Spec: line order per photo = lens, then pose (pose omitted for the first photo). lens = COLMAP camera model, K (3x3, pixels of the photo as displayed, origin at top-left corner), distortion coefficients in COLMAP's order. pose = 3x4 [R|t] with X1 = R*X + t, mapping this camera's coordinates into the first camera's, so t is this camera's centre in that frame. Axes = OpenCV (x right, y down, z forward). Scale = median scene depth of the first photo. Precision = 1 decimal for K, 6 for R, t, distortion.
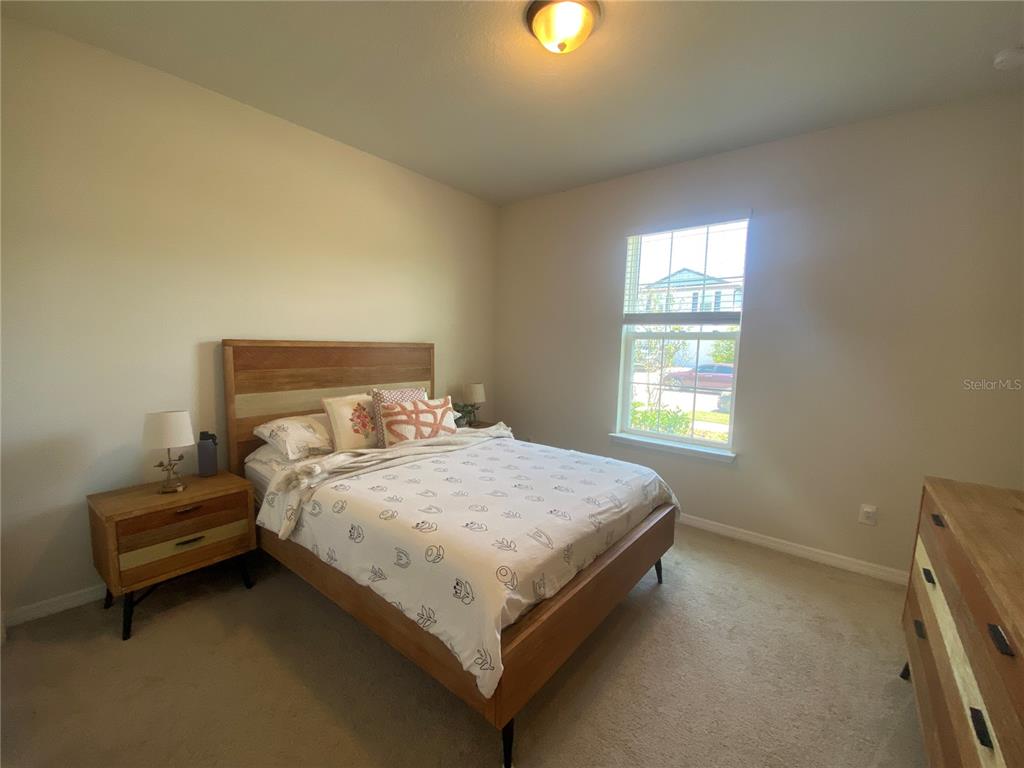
lens RADIAL K [[419.1, 0, 505.2], [0, 419.1, 384.8], [0, 0, 1]] dist [0.001086, -0.013427]
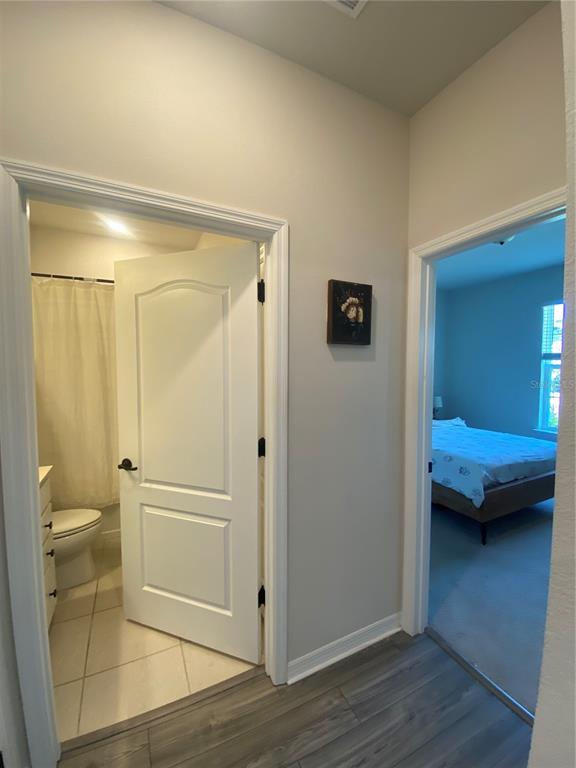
lens RADIAL K [[314.3, 0, 282.6], [0, 314.3, 382.5], [0, 0, 1]] dist [0.001086, -0.013427]
pose [[0.908277, -0.002222, -0.418364, -0.191513], [-0.022256, 0.998313, -0.053622, 0.043324], [0.417778, 0.058015, 0.906695, -0.798077]]
